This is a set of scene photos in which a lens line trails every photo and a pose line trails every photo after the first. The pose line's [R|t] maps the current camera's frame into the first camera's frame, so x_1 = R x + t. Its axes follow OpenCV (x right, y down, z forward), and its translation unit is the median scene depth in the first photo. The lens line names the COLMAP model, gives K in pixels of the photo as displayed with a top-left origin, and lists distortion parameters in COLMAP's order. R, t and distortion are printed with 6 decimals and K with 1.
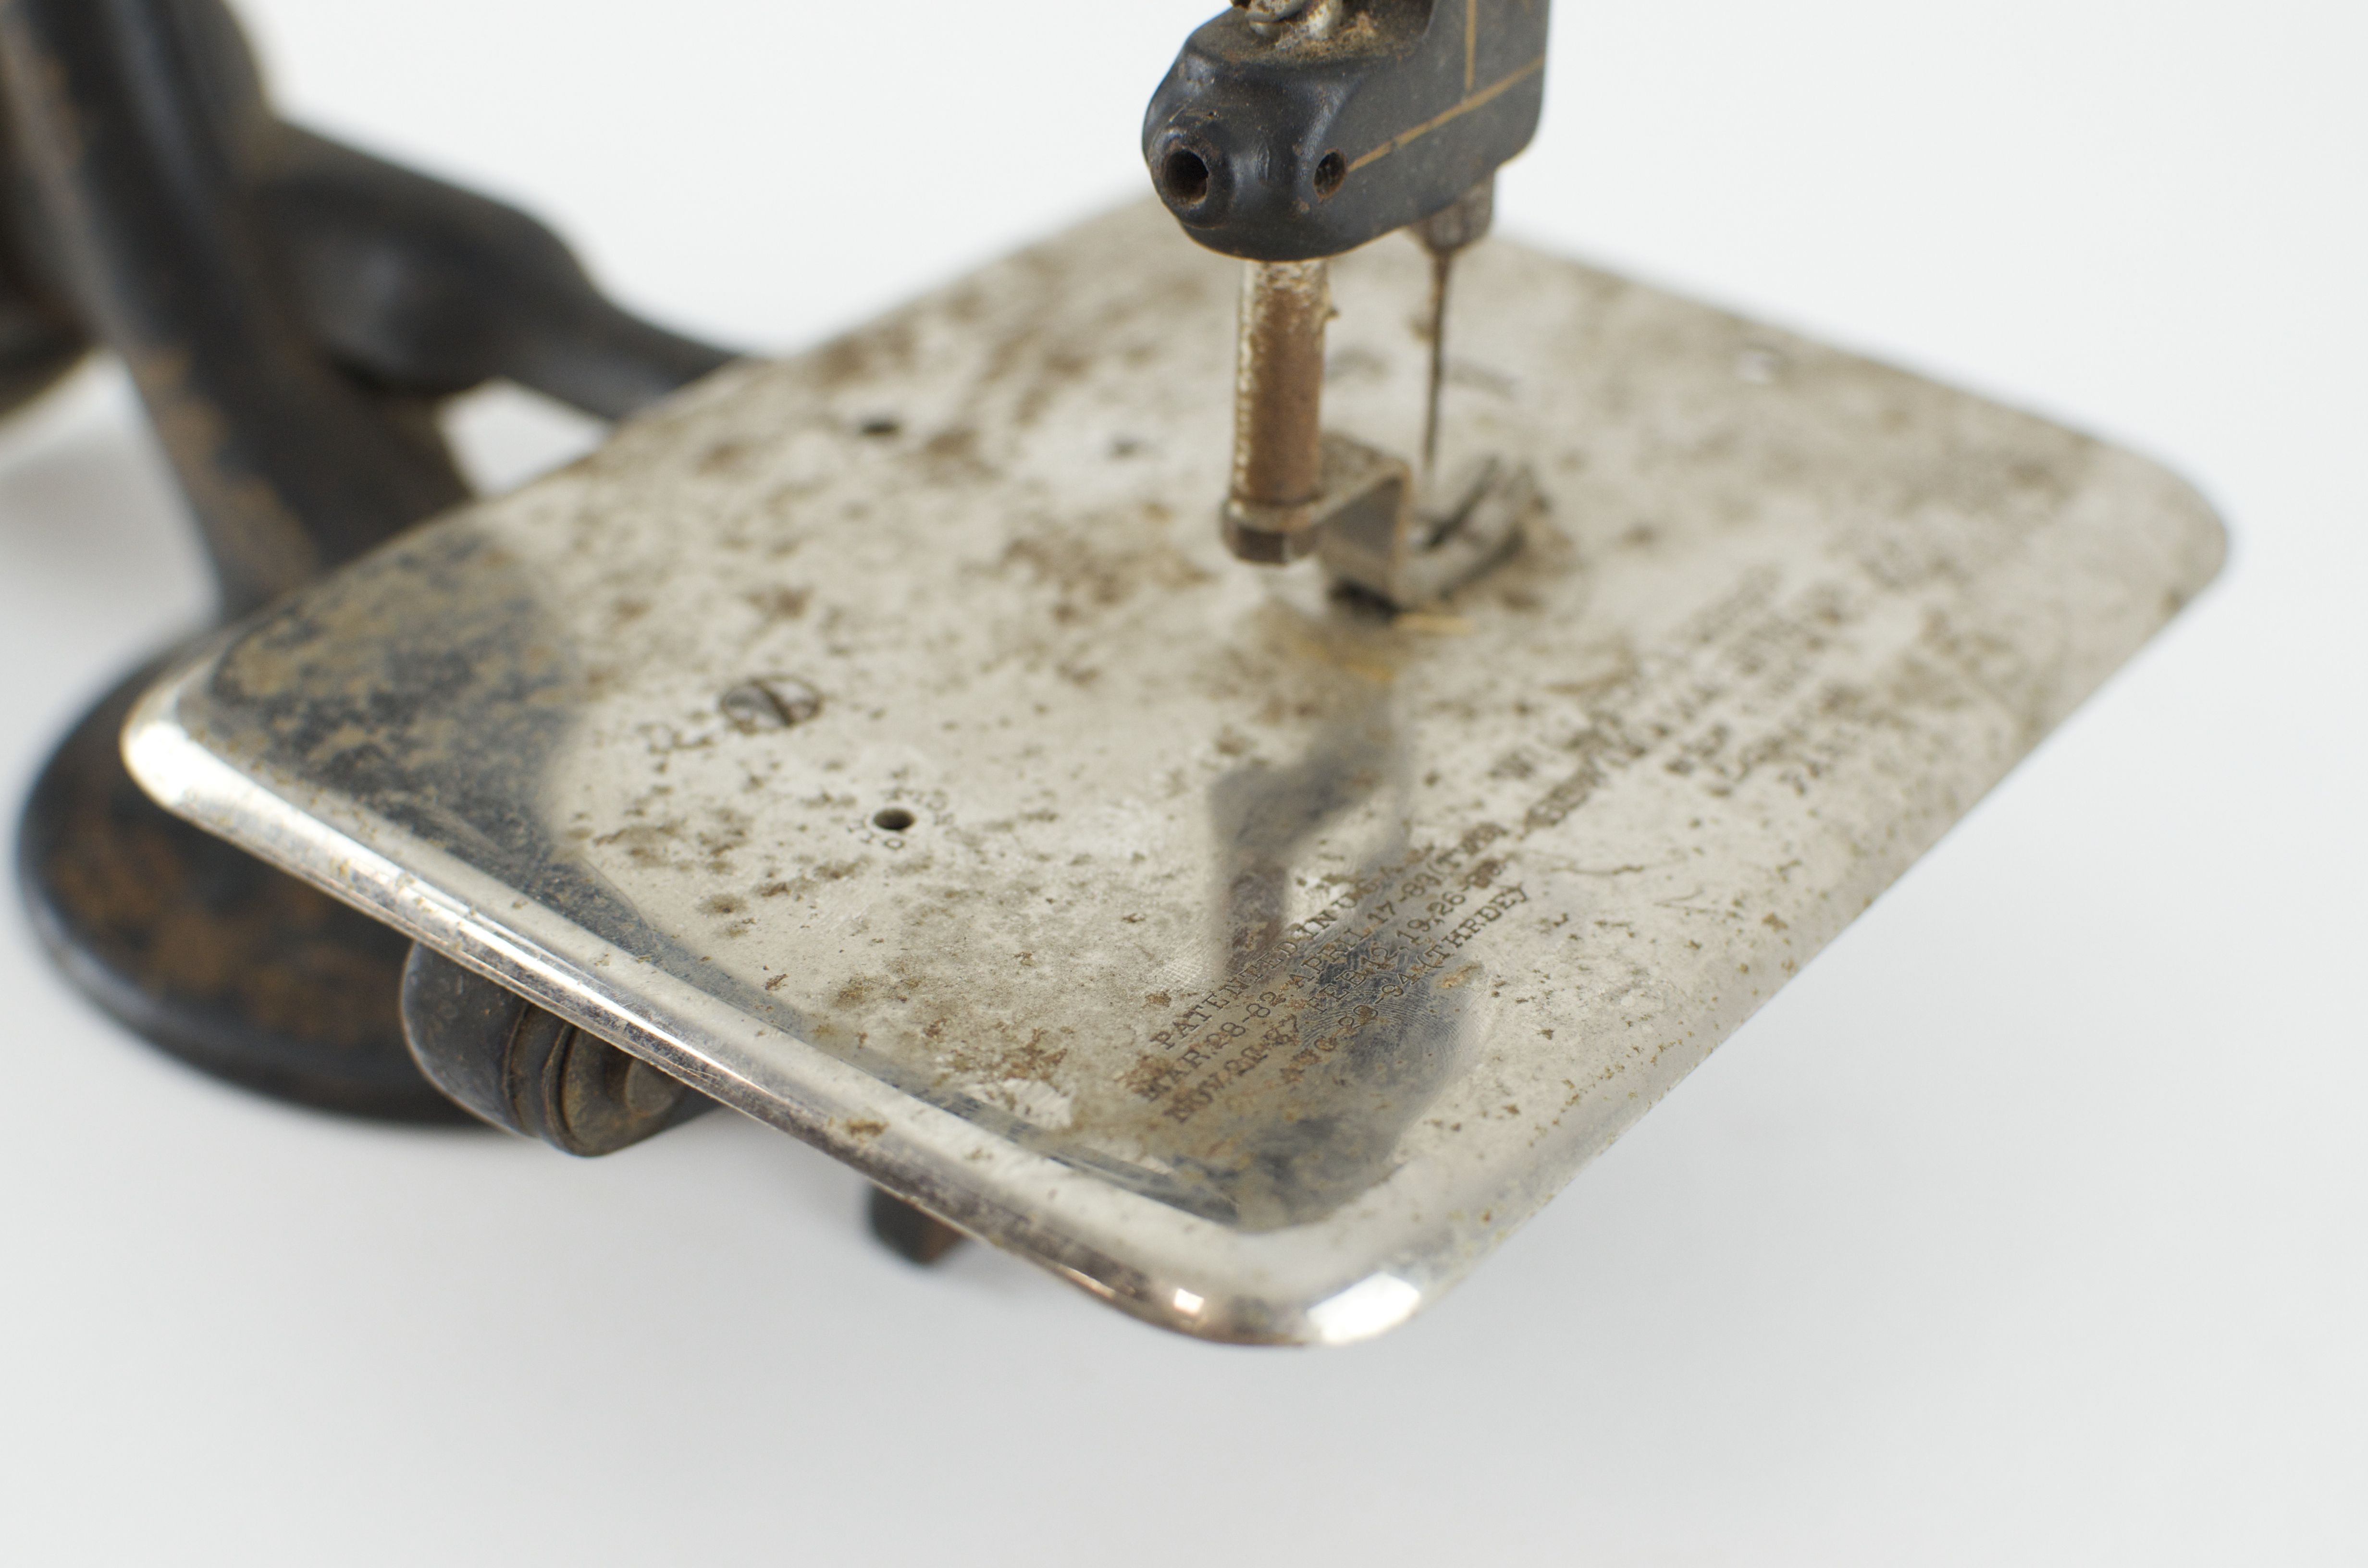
lens RADIAL K [[3637.8, 0, 1227.2], [0, 3637.8, 779.7], [0, 0, 1]] dist [-0.214566, -0.058159]
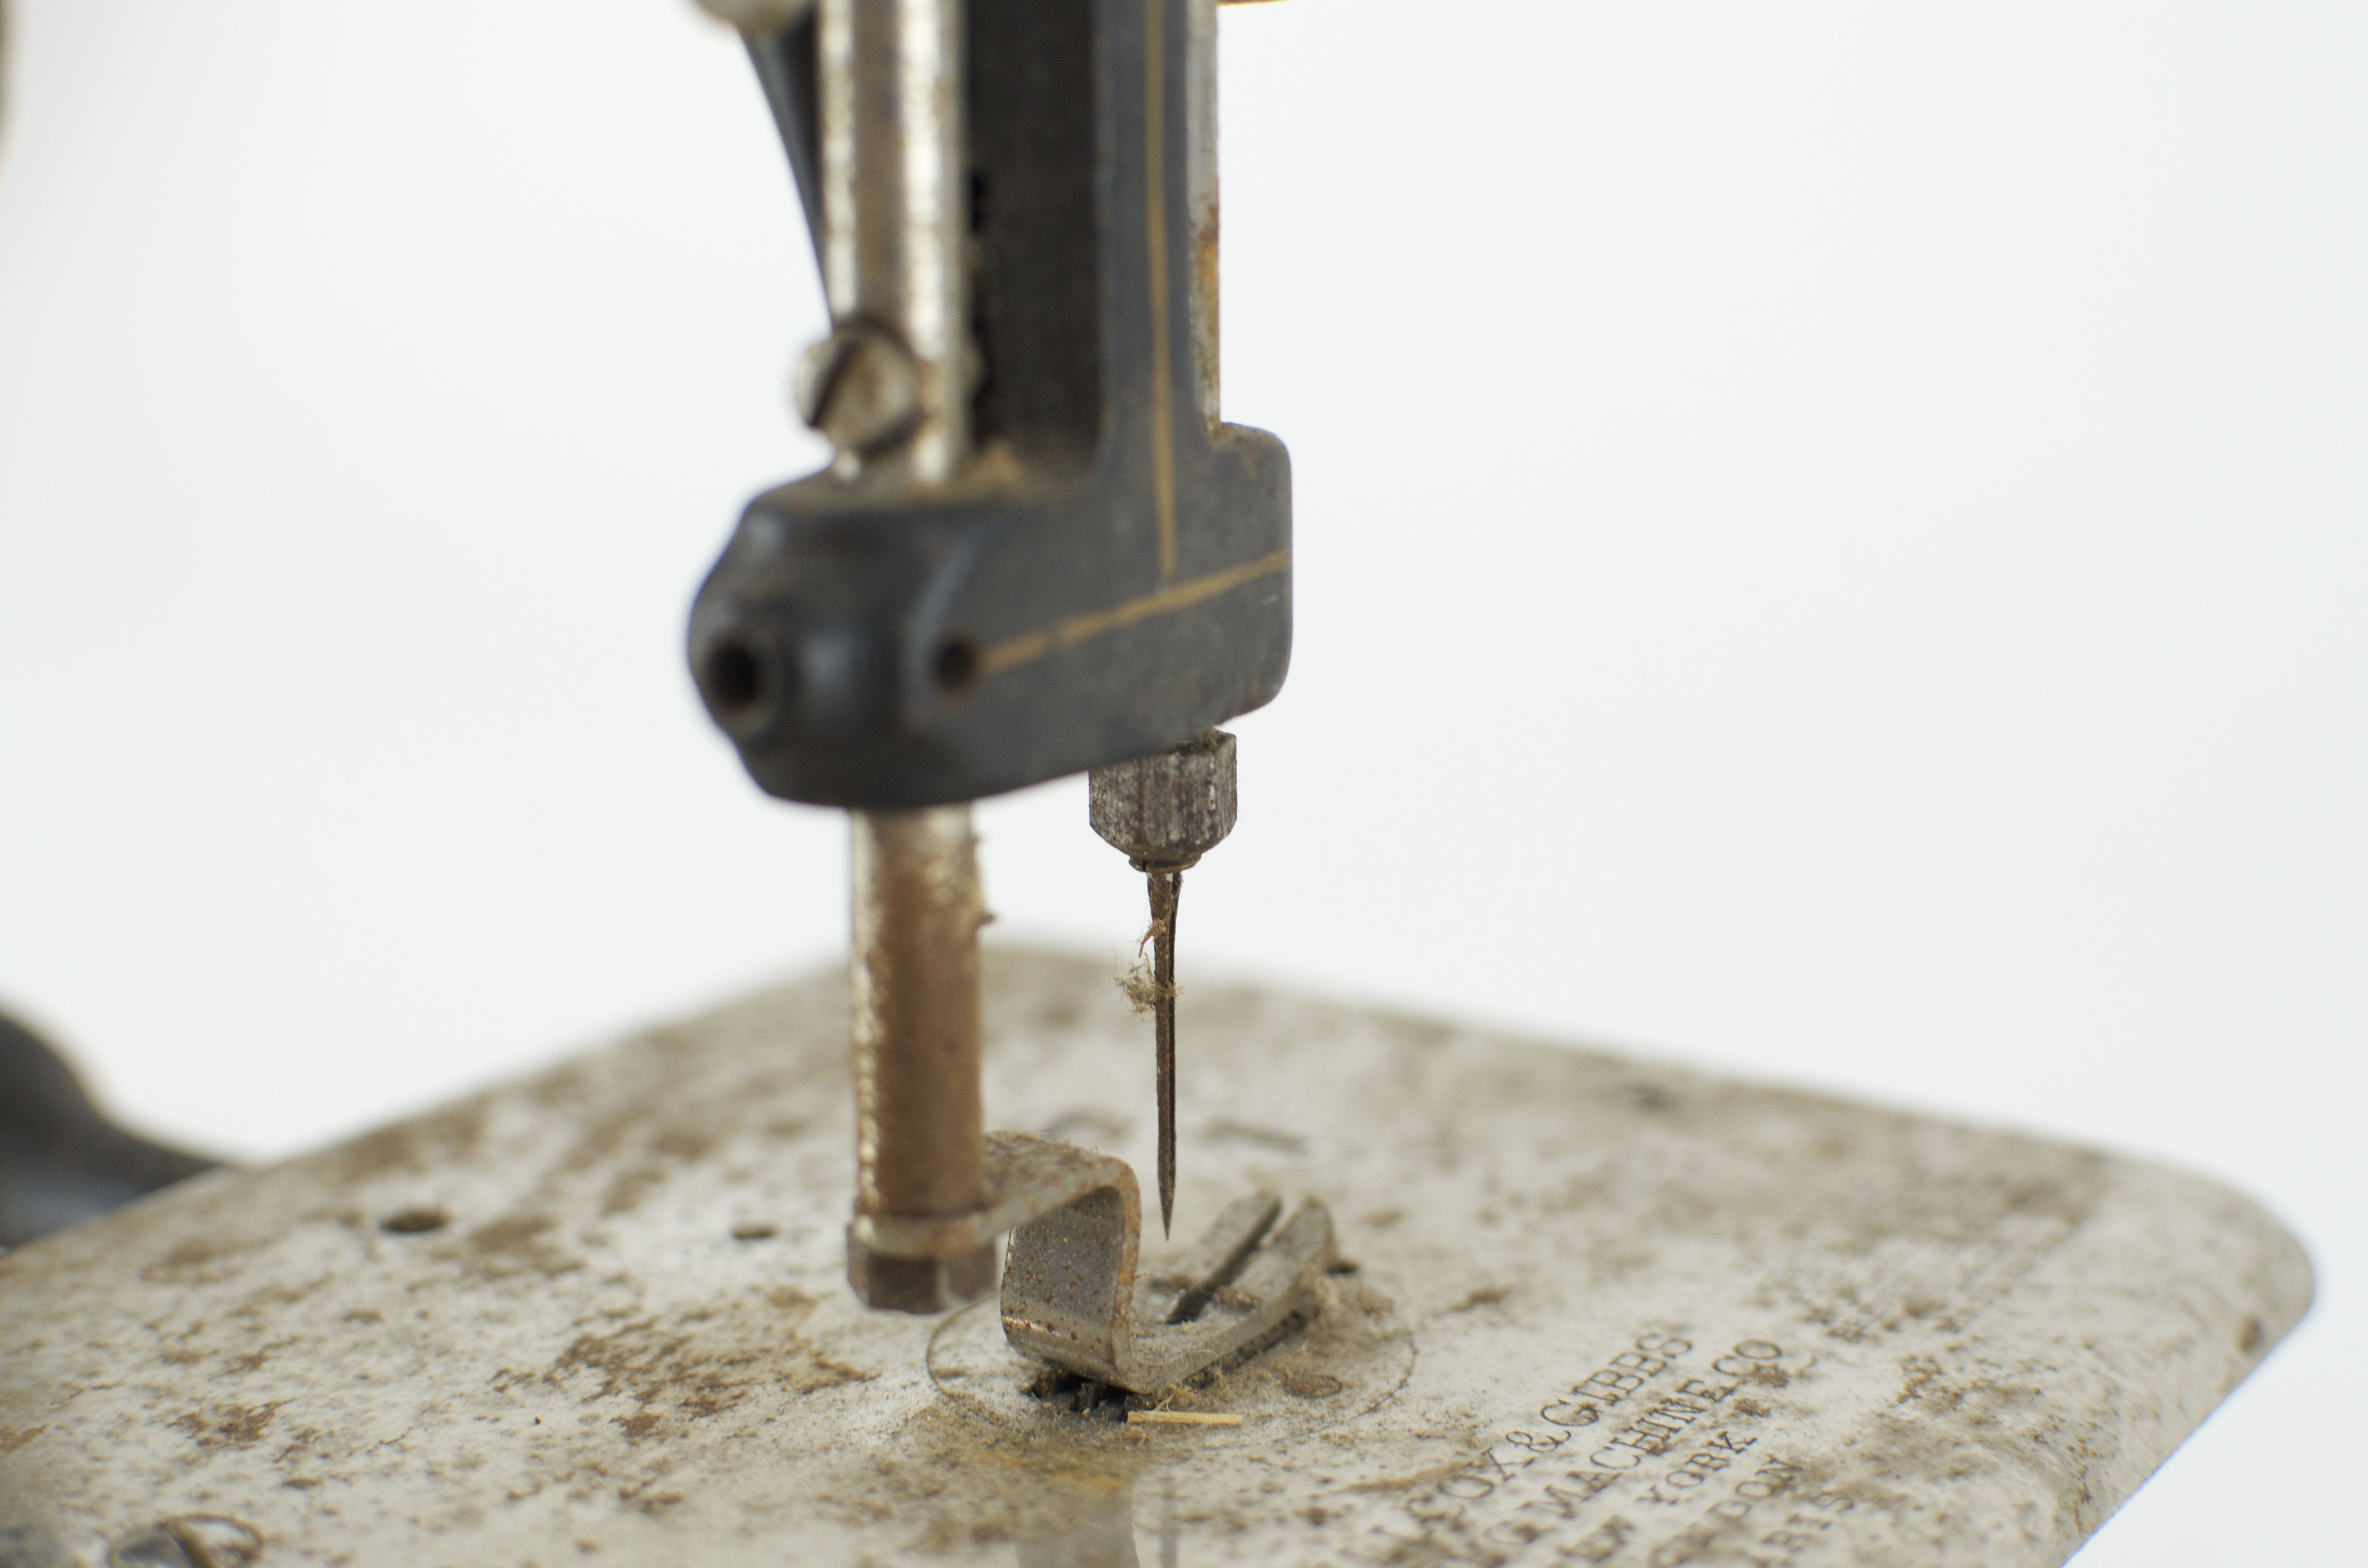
lens RADIAL K [[3732.0, 0, 1184.0], [0, 3732.0, 784.0], [0, 0, 1]] dist [-0.244321, 0.119462]
pose [[0.998386, -0.049741, 0.027423, 0.044443], [0.055775, 0.949849, -0.307696, 0.058231], [-0.010742, 0.308729, 0.951089, 0.311629]]
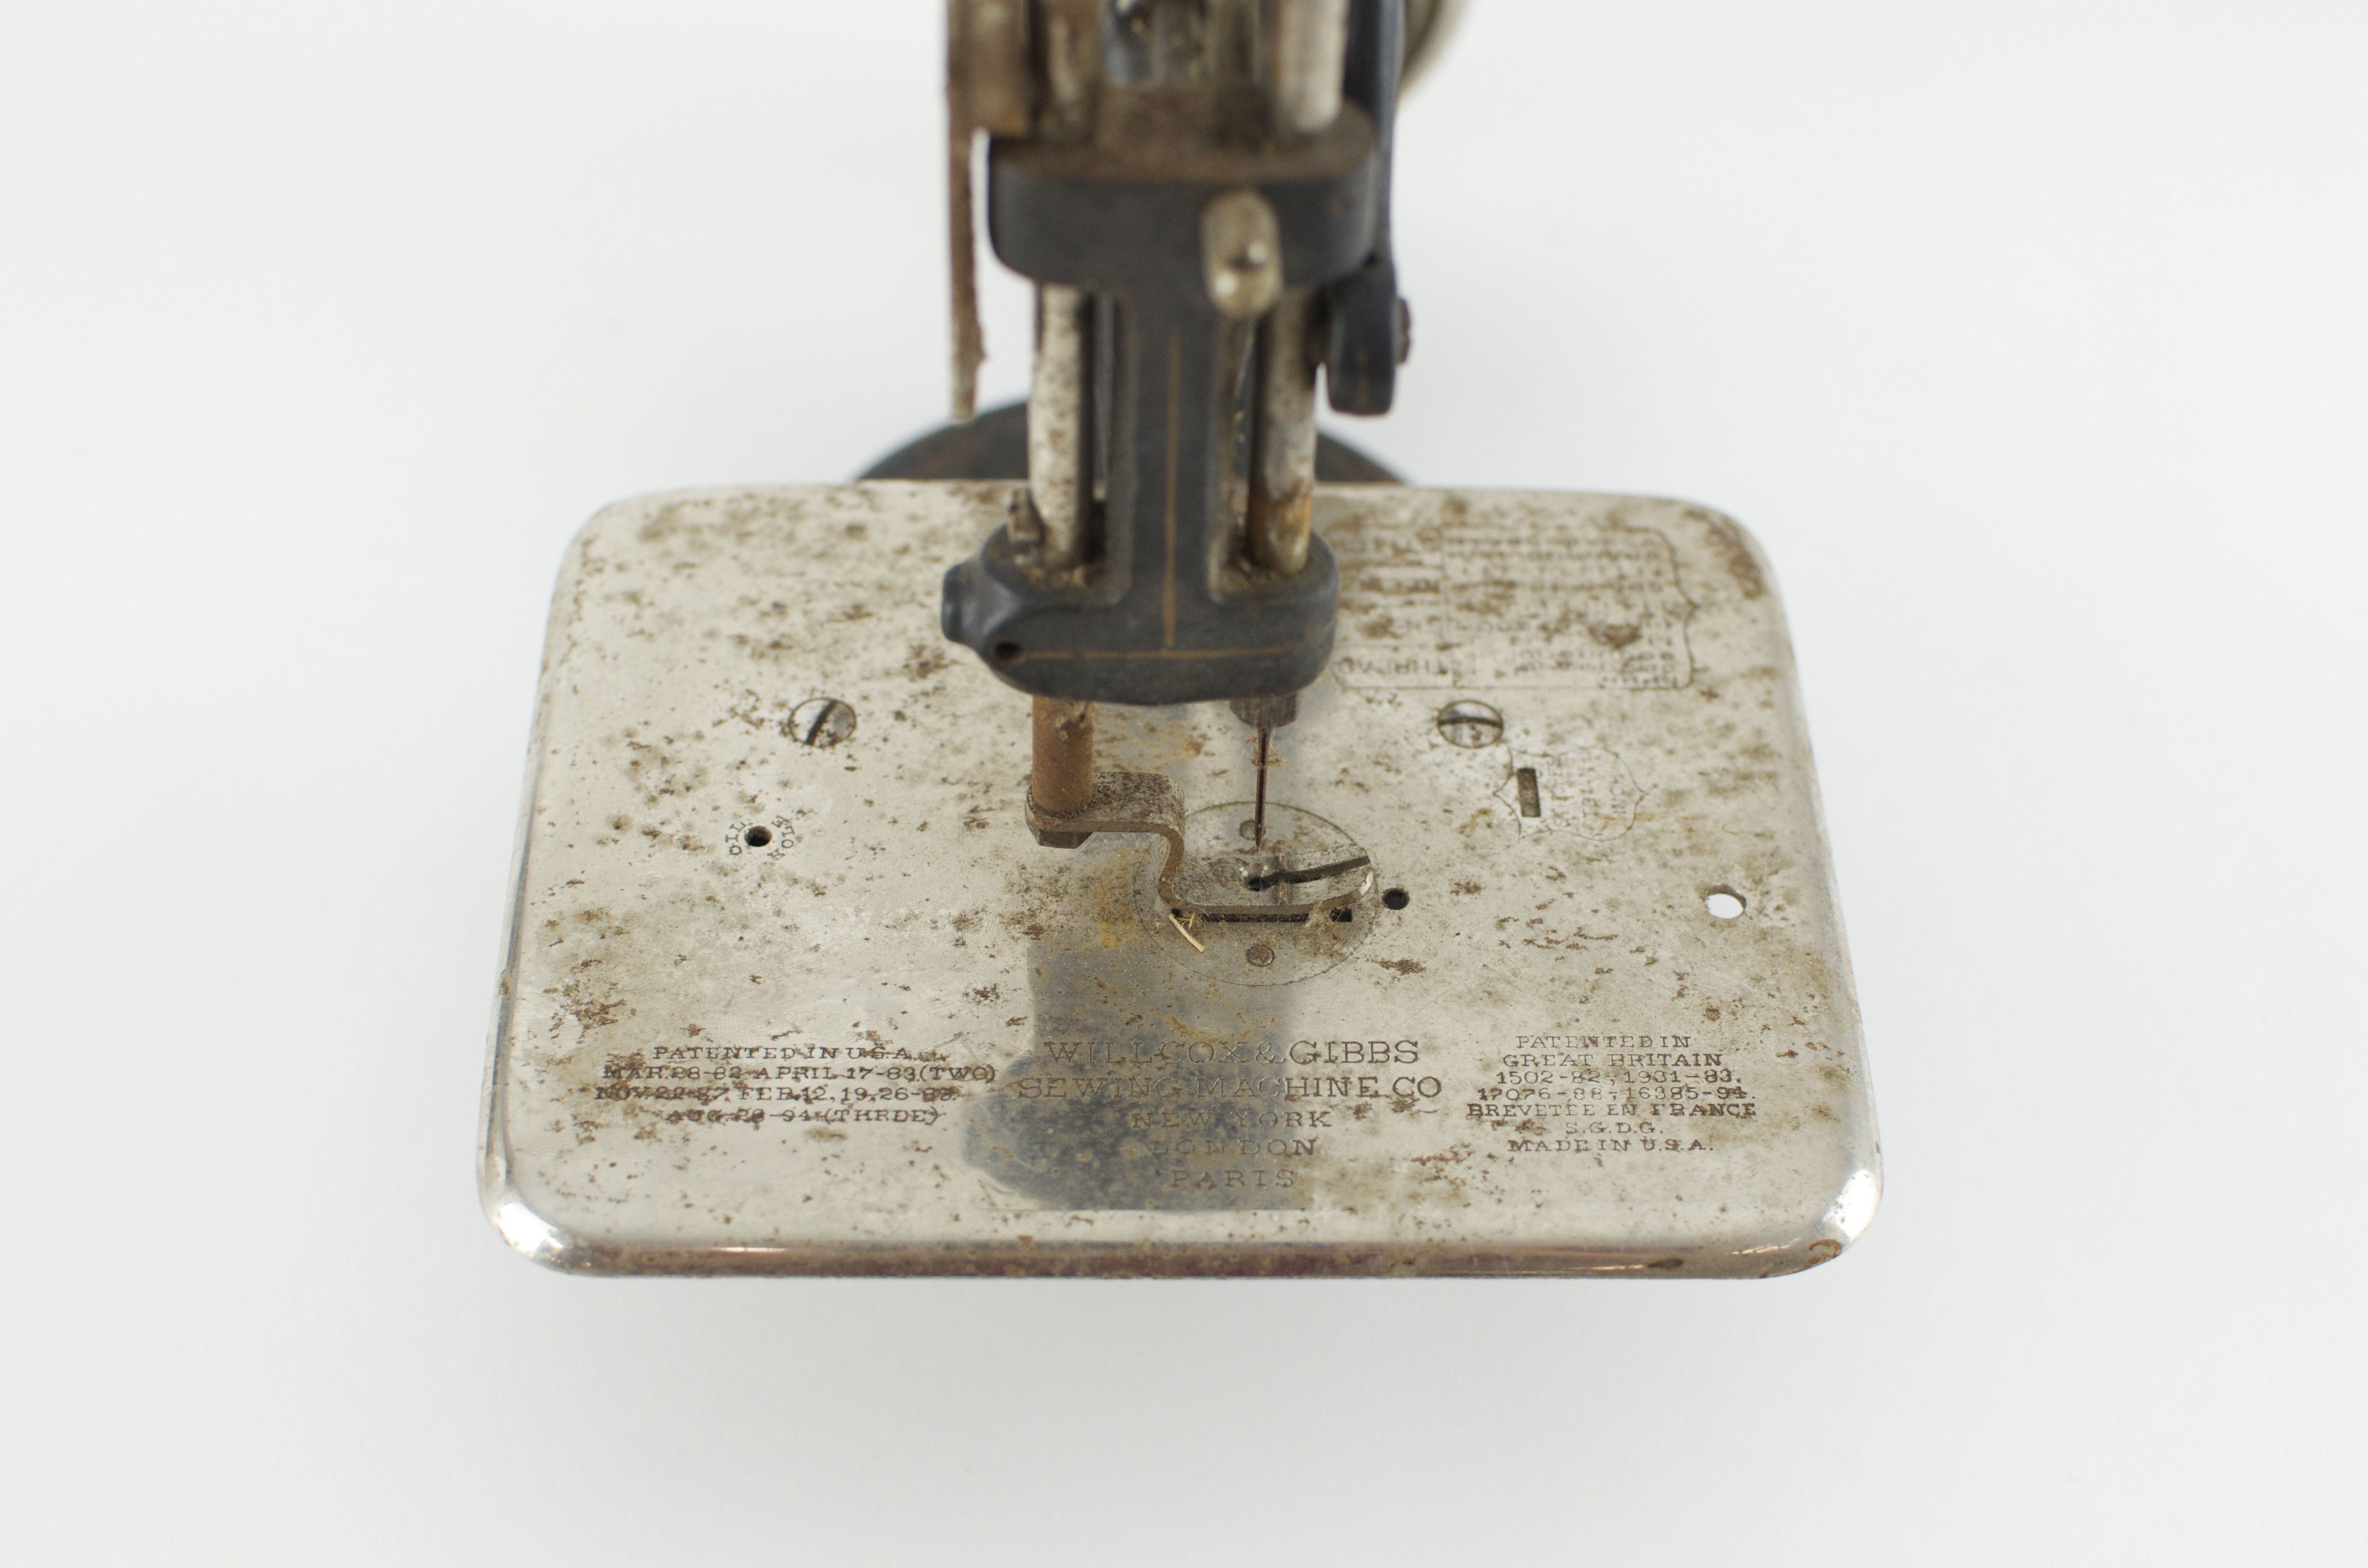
lens RADIAL K [[3637.8, 0, 1227.2], [0, 3637.8, 779.7], [0, 0, 1]] dist [-0.214566, -0.058159]
pose [[0.621578, 0.565966, -0.541593, 0.802872], [-0.431360, 0.824408, 0.366442, -0.619745], [0.653888, 0.005849, 0.756569, -0.051142]]
